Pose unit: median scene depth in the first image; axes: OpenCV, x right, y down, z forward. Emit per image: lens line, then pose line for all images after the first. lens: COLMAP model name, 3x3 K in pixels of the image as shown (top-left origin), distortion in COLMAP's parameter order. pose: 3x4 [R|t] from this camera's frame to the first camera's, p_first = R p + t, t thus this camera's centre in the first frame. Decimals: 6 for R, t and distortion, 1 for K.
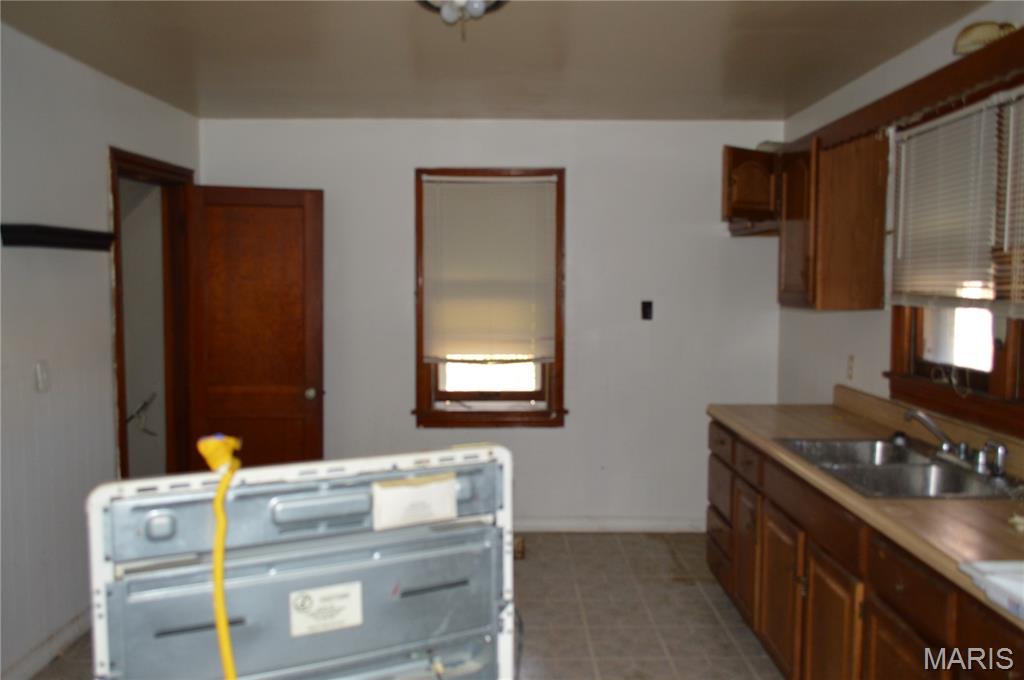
lens RADIAL K [[826.0, 0, 508.8], [0, 826.0, 341.6], [0, 0, 1]] dist [0.002042, -0.001757]
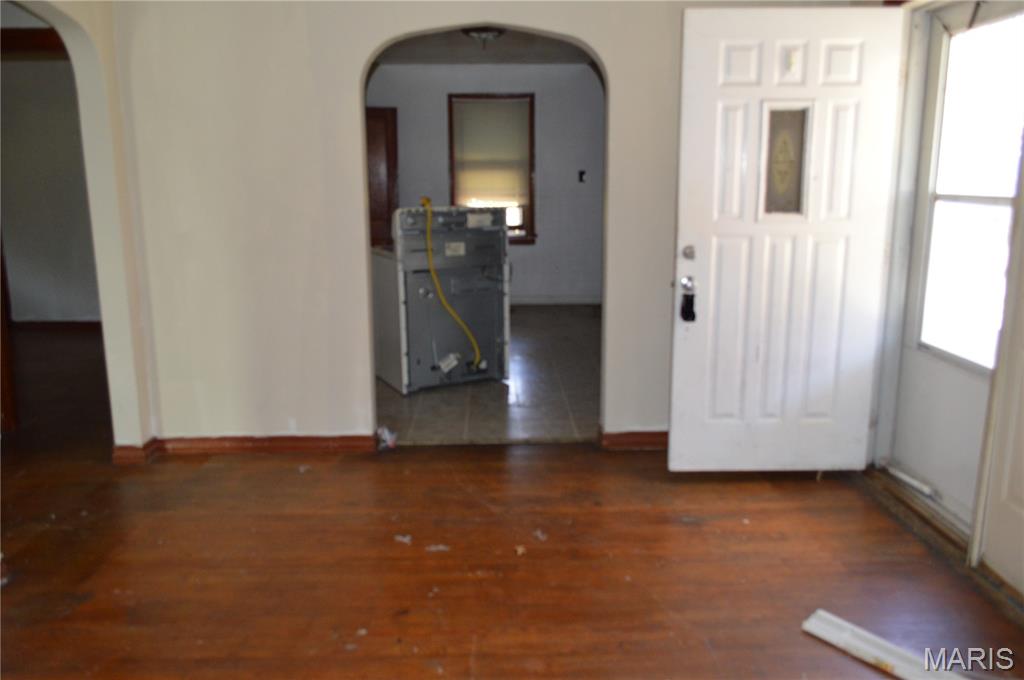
lens RADIAL K [[826.0, 0, 508.8], [0, 826.0, 341.6], [0, 0, 1]] dist [0.002042, -0.001757]
pose [[0.999829, -0.013650, 0.012512, -0.014614], [0.011950, 0.991819, 0.127094, 0.086745], [-0.014144, -0.126922, 0.991812, -0.790776]]
